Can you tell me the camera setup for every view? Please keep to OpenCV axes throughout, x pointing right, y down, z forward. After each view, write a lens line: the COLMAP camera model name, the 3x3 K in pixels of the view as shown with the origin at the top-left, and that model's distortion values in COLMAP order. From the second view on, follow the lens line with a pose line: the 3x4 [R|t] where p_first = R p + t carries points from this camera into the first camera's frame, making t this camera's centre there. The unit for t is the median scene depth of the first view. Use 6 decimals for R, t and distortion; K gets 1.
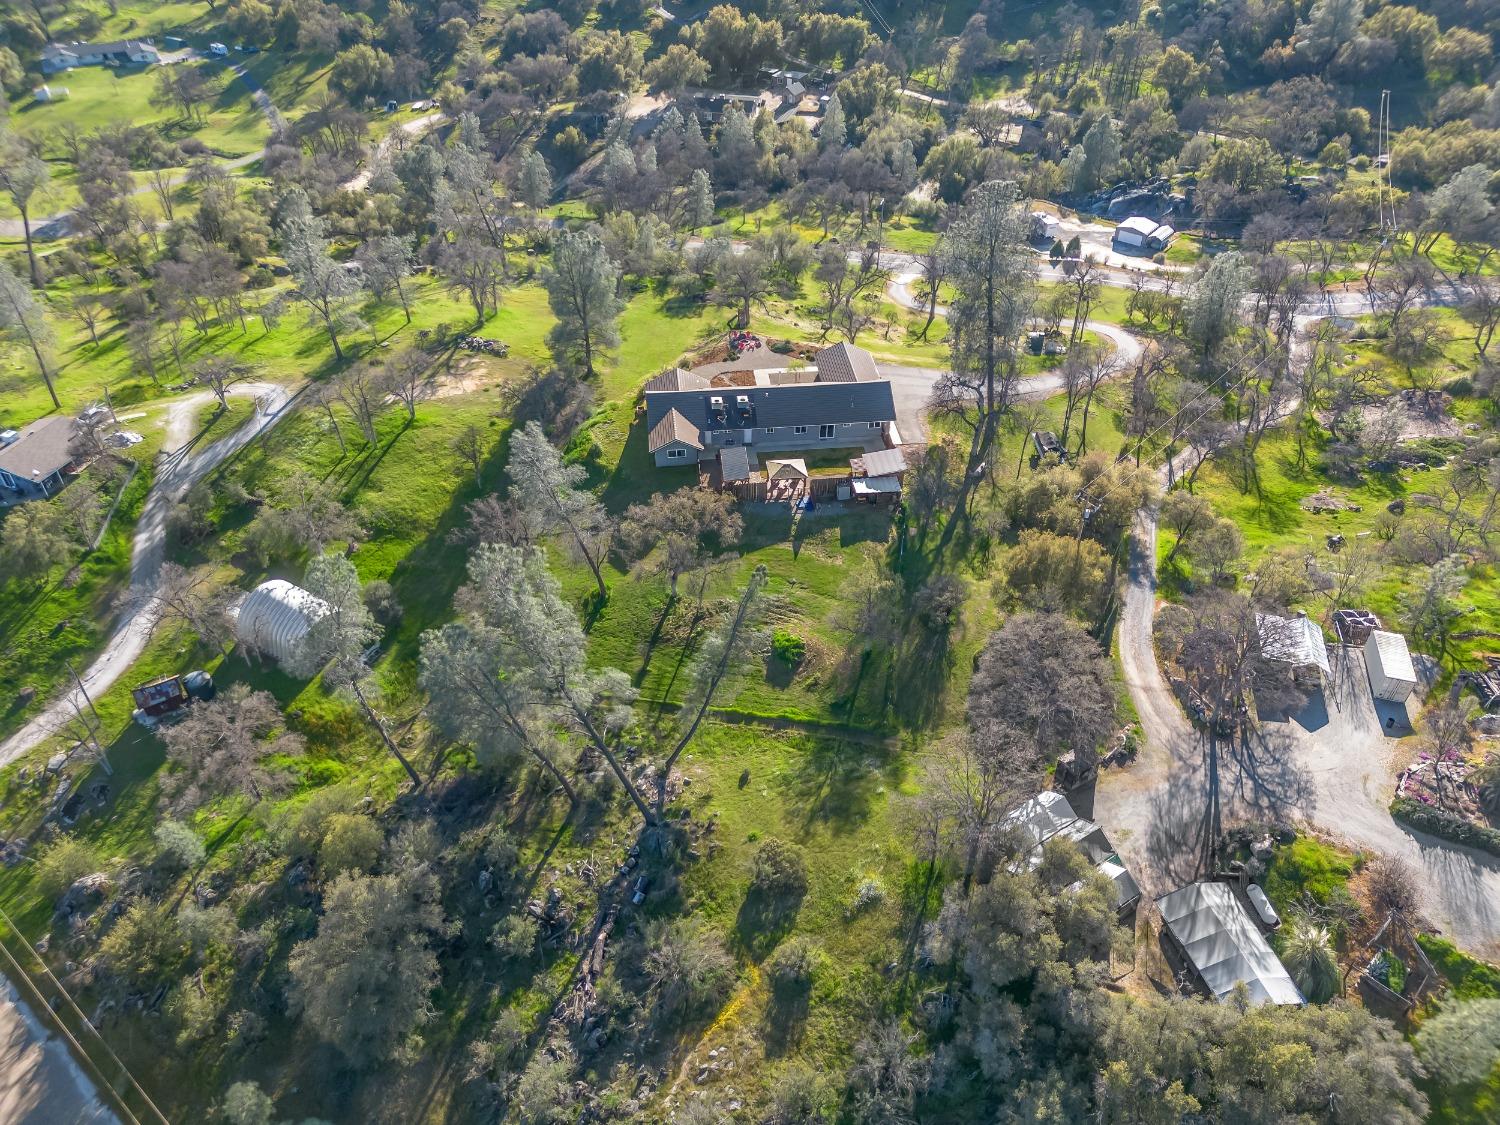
lens RADIAL K [[1083.6, 0, 754.9], [0, 1083.6, 532.5], [0, 0, 1]] dist [0.063824, -0.072220]
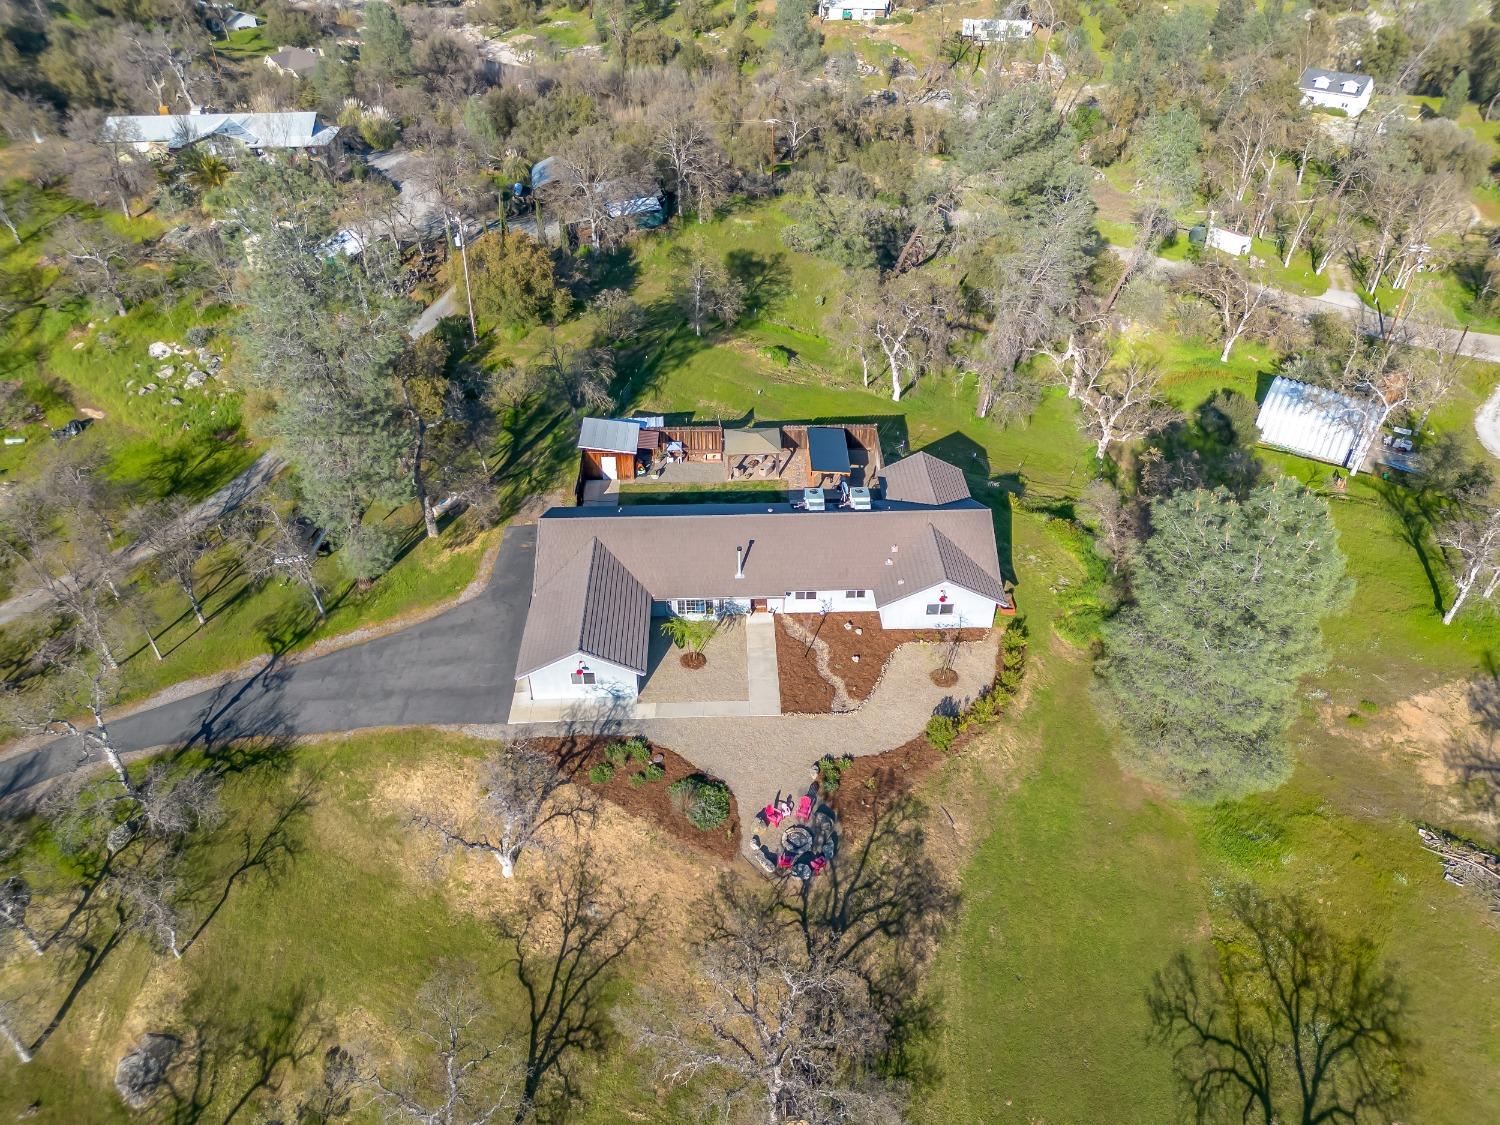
lens RADIAL K [[1061.8, 0, 752.6], [0, 1061.8, 559.5], [0, 0, 1]] dist [0.065315, -0.066689]
pose [[-0.997142, -0.041864, 0.062898, -0.015664], [0.048904, 0.276968, 0.959634, -0.638423], [-0.057595, 0.959967, -0.274129, 1.173116]]
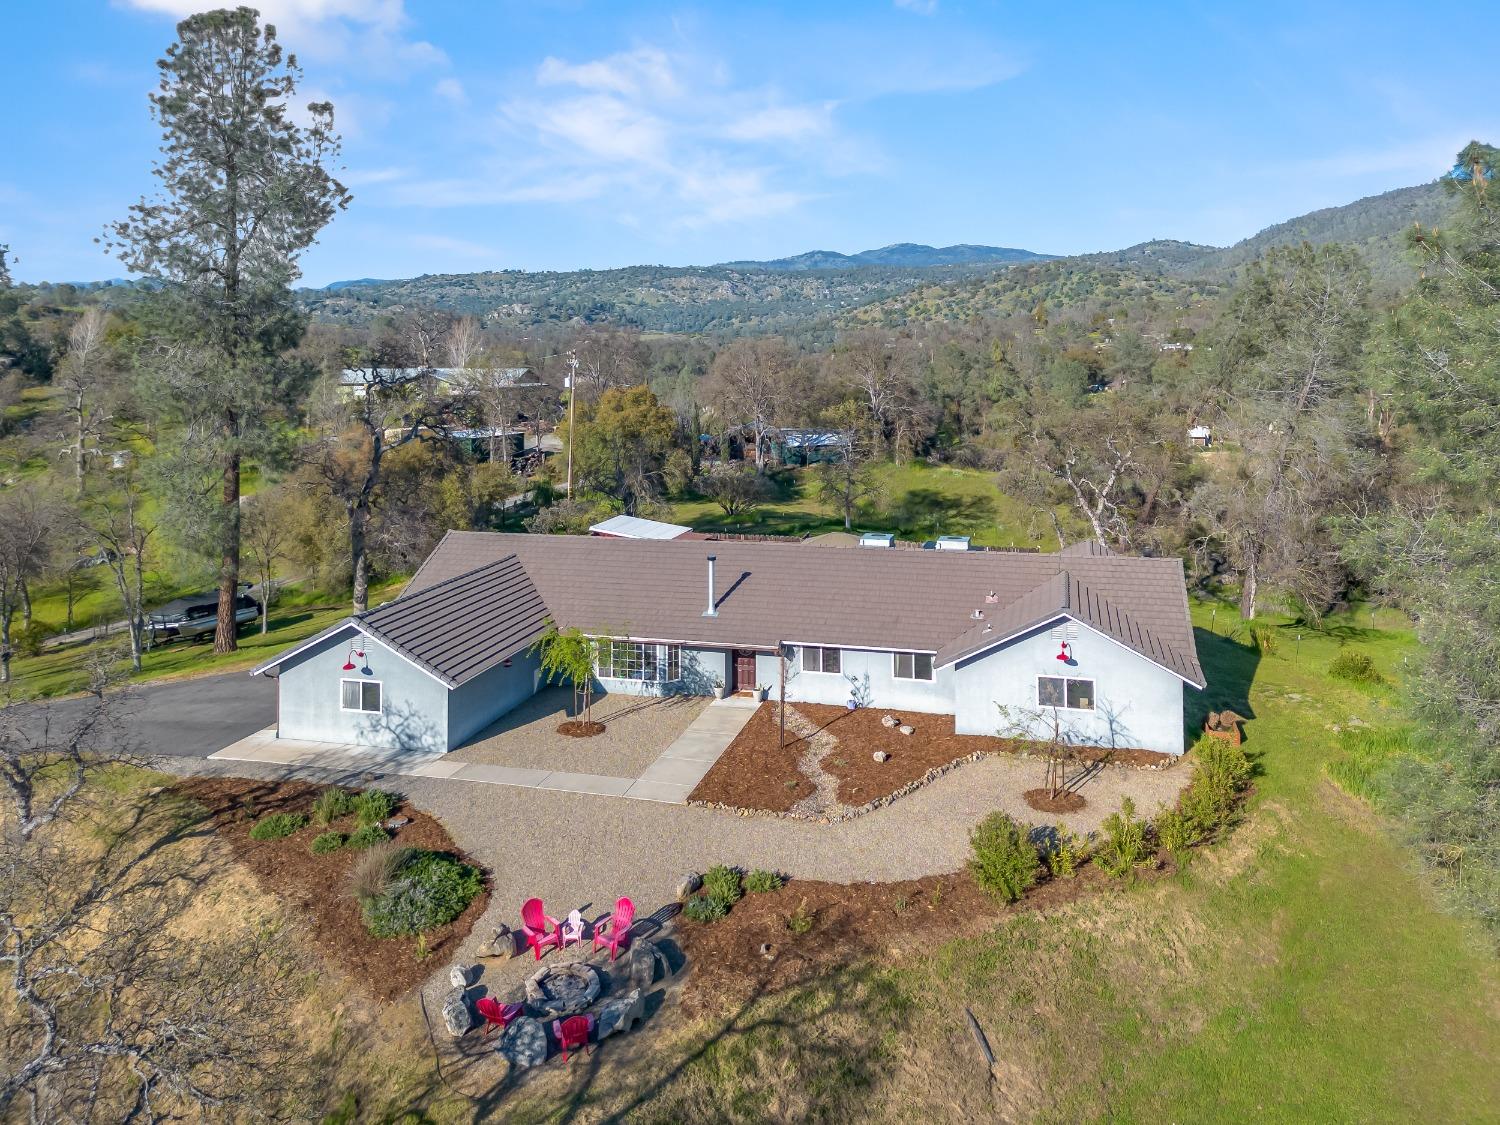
lens RADIAL K [[1134.6, 0, 747.0], [0, 1134.6, 364.8], [0, 0, 1]] dist [0.036431, -0.026499]
pose [[-0.927189, 0.006501, 0.374539, -0.106749], [0.235139, 0.788427, 0.568413, -0.375653], [-0.291601, 0.615095, -0.732549, 1.225811]]
